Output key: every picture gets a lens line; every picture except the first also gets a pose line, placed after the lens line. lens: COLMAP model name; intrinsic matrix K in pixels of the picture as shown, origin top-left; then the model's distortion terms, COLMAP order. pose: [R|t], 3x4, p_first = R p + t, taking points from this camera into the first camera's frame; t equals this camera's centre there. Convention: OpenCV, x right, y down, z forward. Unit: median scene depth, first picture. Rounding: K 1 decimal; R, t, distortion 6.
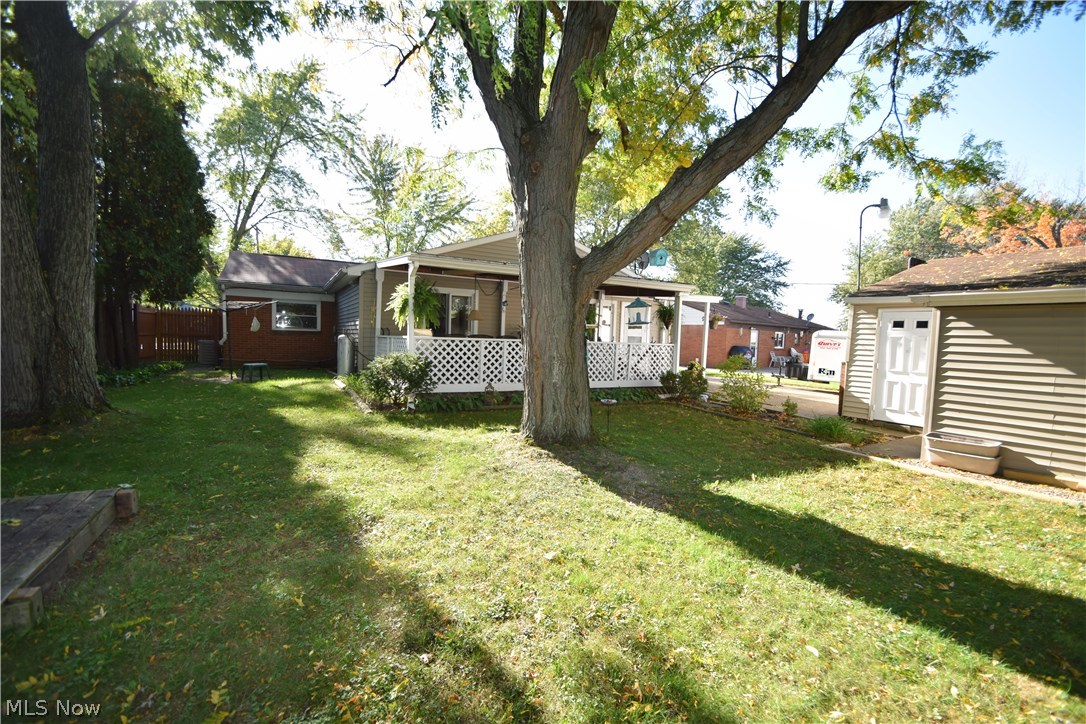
lens RADIAL K [[480.3, 0, 541.5], [0, 480.3, 362.2], [0, 0, 1]] dist [0.003274, -0.000096]
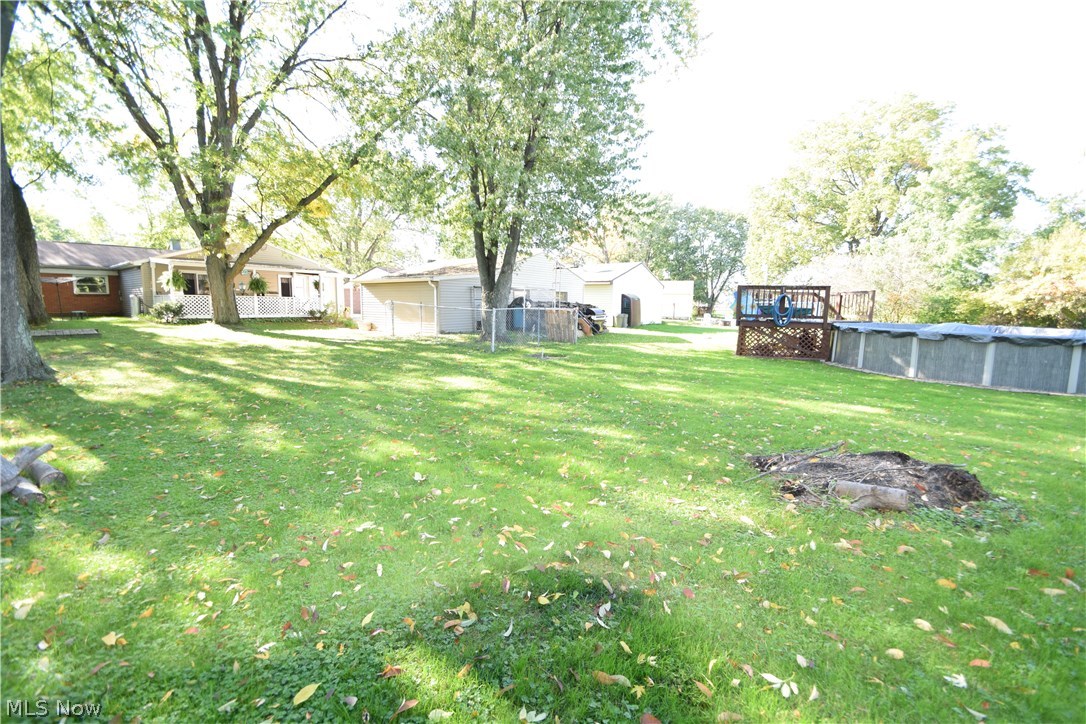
lens RADIAL K [[480.3, 0, 544.5], [0, 480.3, 360.5], [0, 0, 1]] dist [0.003274, -0.000096]
pose [[0.928960, -0.061737, 0.364997, 0.504552], [0.032651, 0.995817, 0.085334, 0.116440], [-0.368738, -0.067354, 0.927090, -1.755019]]
